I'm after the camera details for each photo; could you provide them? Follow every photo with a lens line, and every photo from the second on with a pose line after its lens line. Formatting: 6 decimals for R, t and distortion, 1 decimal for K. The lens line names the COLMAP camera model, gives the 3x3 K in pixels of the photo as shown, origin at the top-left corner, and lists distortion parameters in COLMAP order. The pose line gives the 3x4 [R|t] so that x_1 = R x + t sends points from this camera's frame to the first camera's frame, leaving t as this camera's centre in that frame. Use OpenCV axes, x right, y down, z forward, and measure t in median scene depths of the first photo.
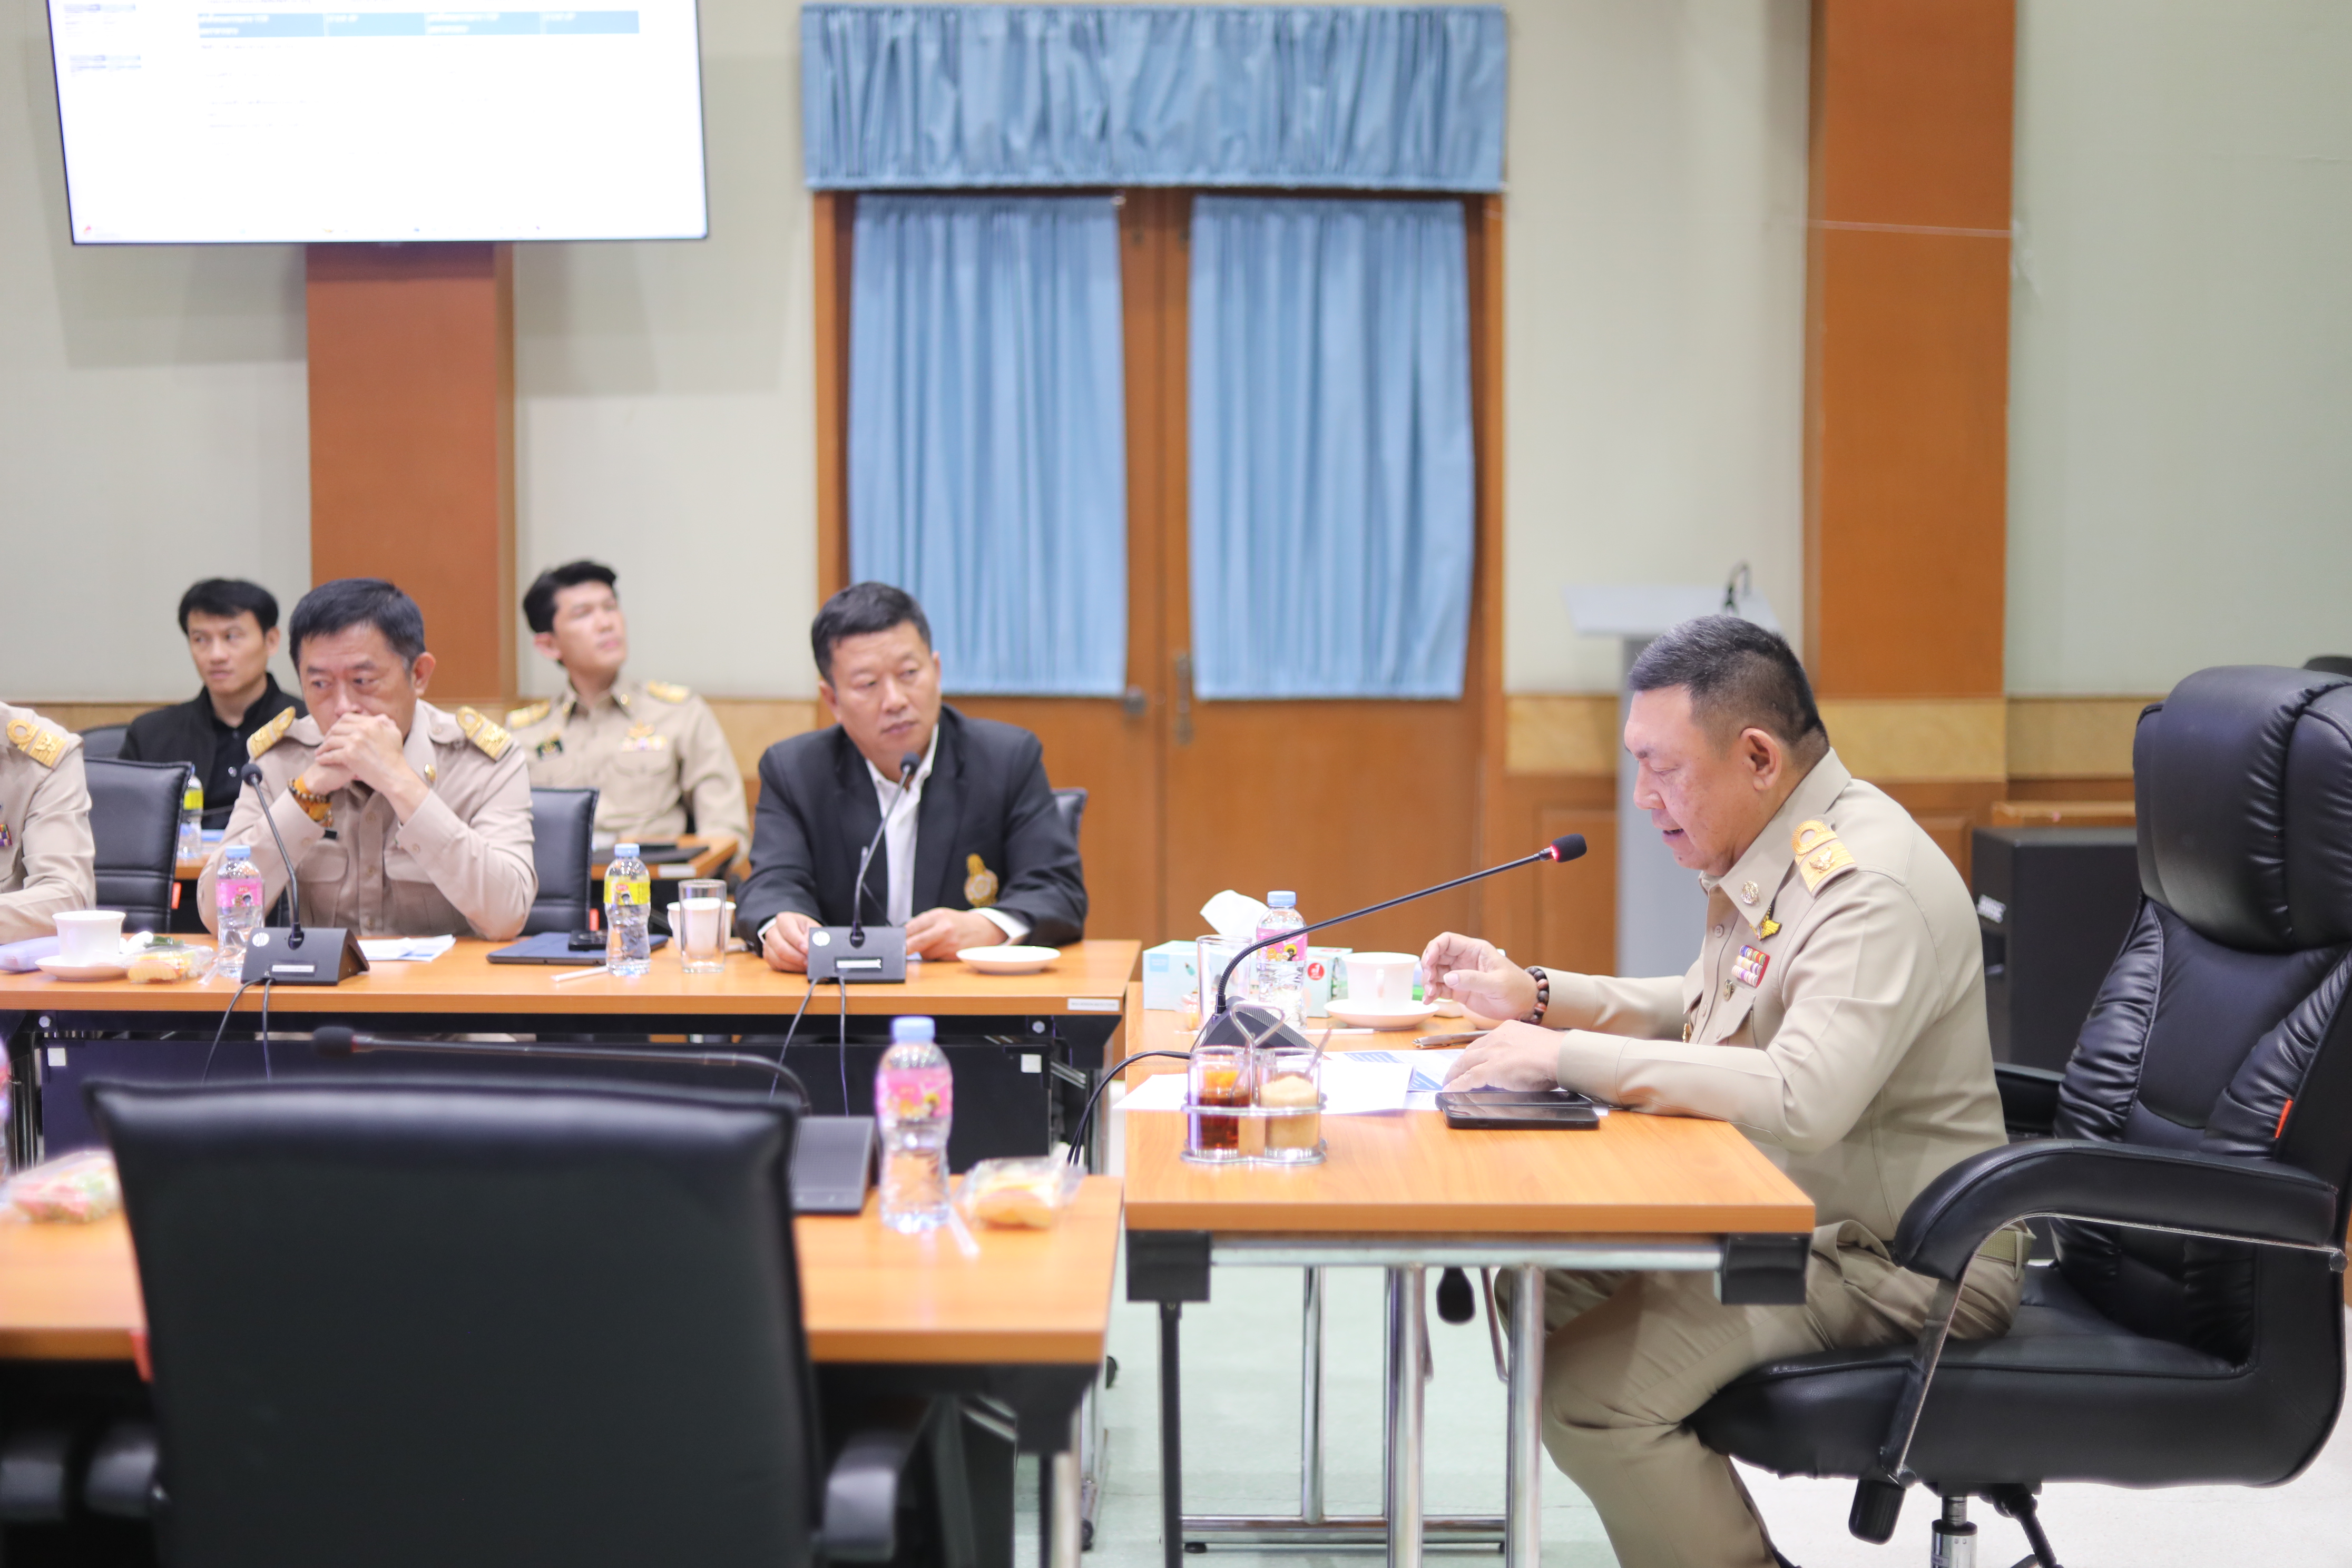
lens RADIAL K [[3420.7, 0, 1176.0], [0, 3420.7, 784.0], [0, 0, 1]] dist [-0.003766, 0.099152]
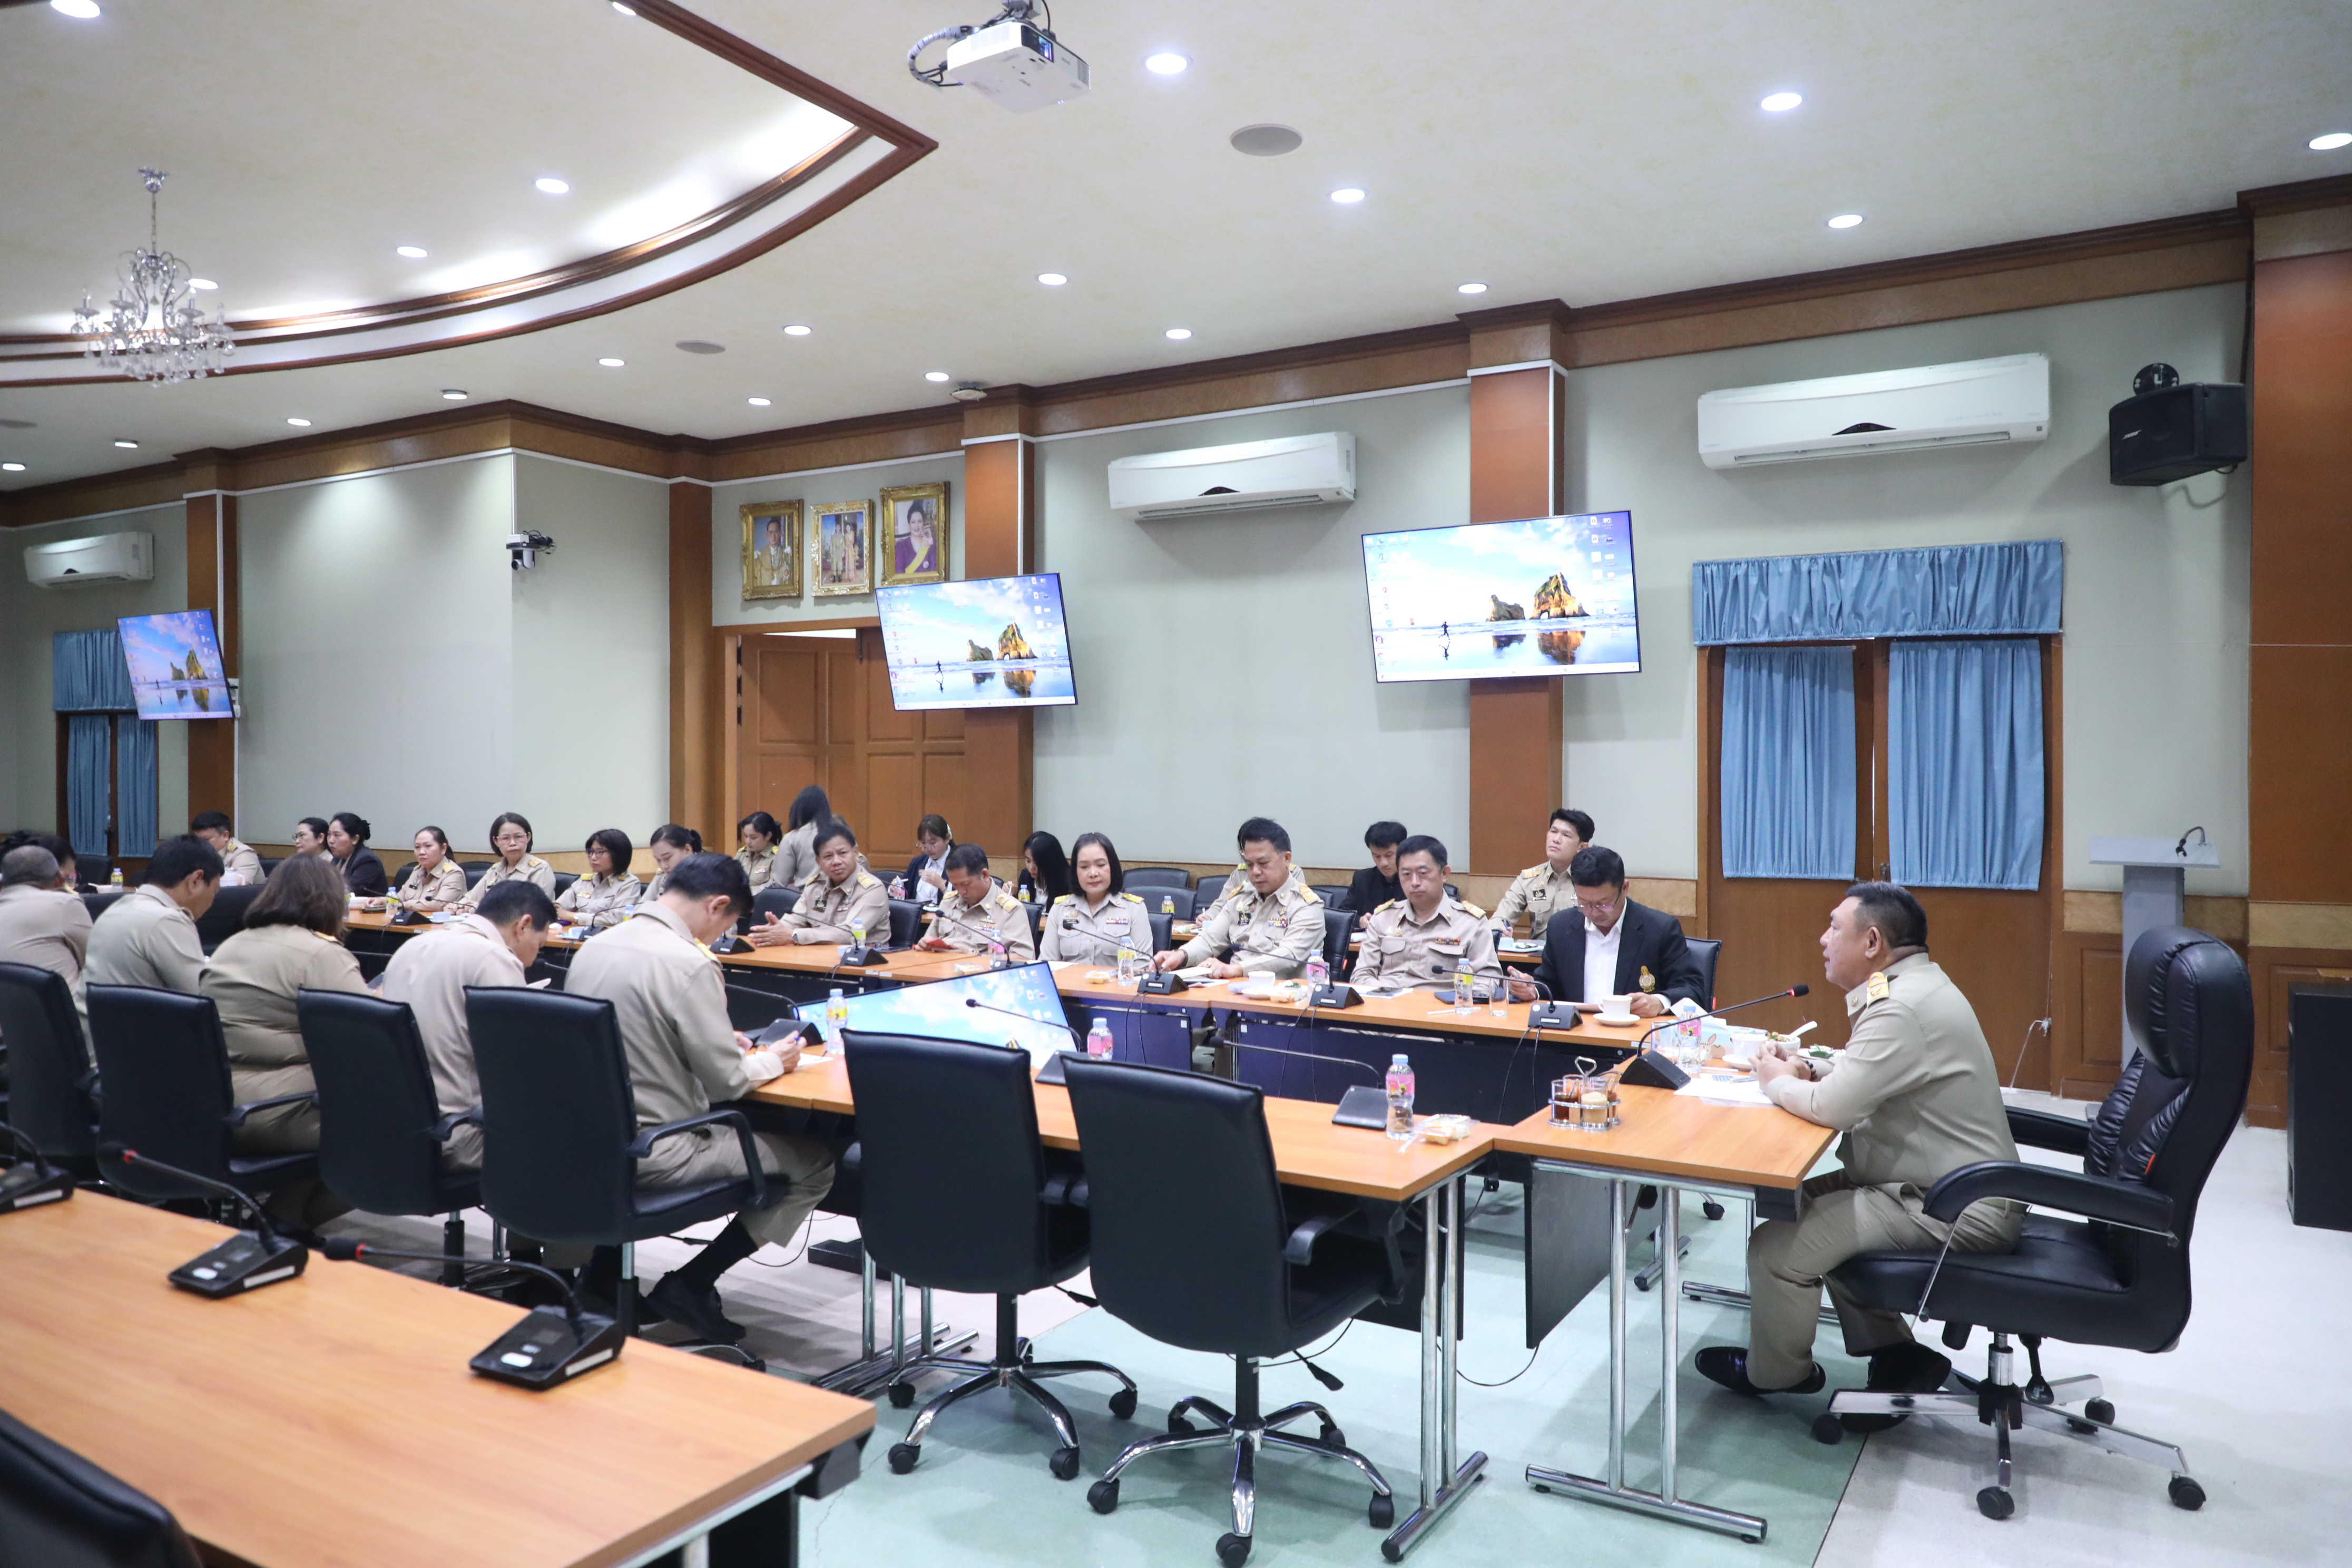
lens RADIAL K [[1597.7, 0, 1179.9], [0, 1597.7, 776.0], [0, 0, 1]] dist [0.006242, 0.001713]
pose [[0.857206, 0.003237, -0.514964, 0.136205], [-0.037177, 0.997760, -0.055613, -0.022413], [0.513630, 0.066817, 0.855406, -0.035350]]
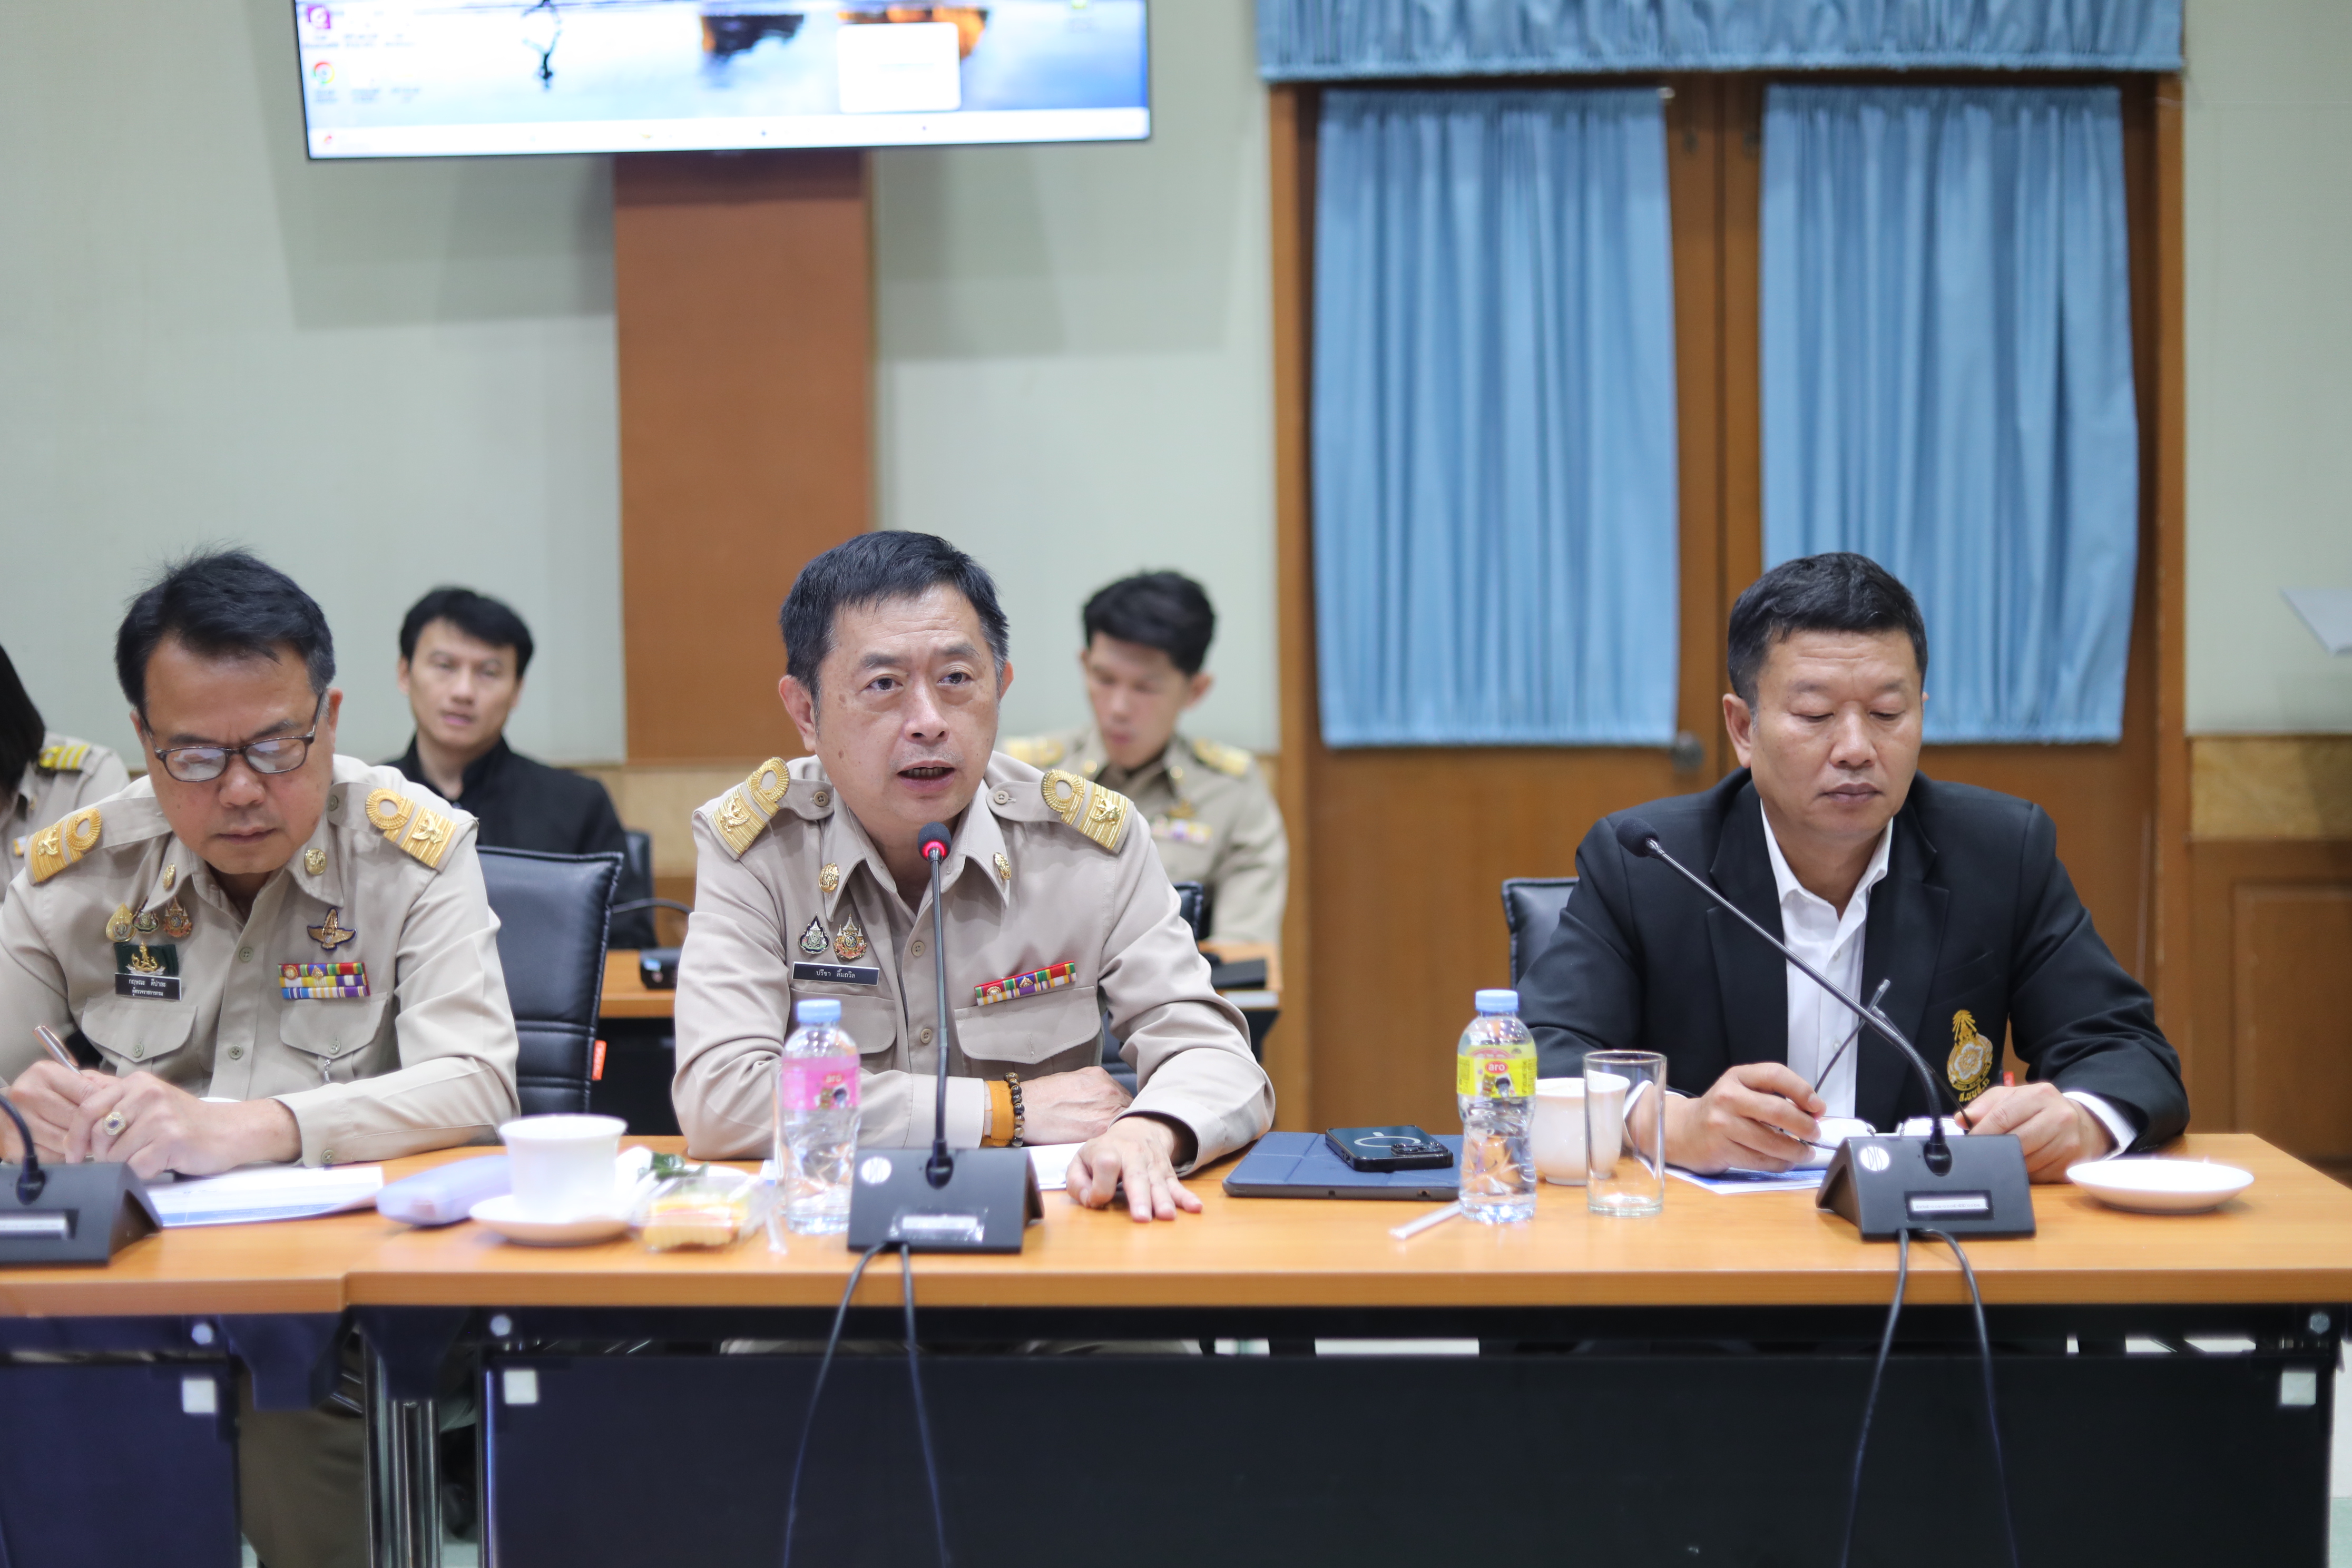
lens RADIAL K [[3420.7, 0, 1176.0], [0, 3420.7, 784.0], [0, 0, 1]] dist [-0.003766, 0.099152]
pose [[0.999772, -0.010458, -0.018626, -0.114469], [0.010088, 0.999752, -0.019858, -0.003102], [0.018829, 0.019665, 0.999629, 0.244227]]
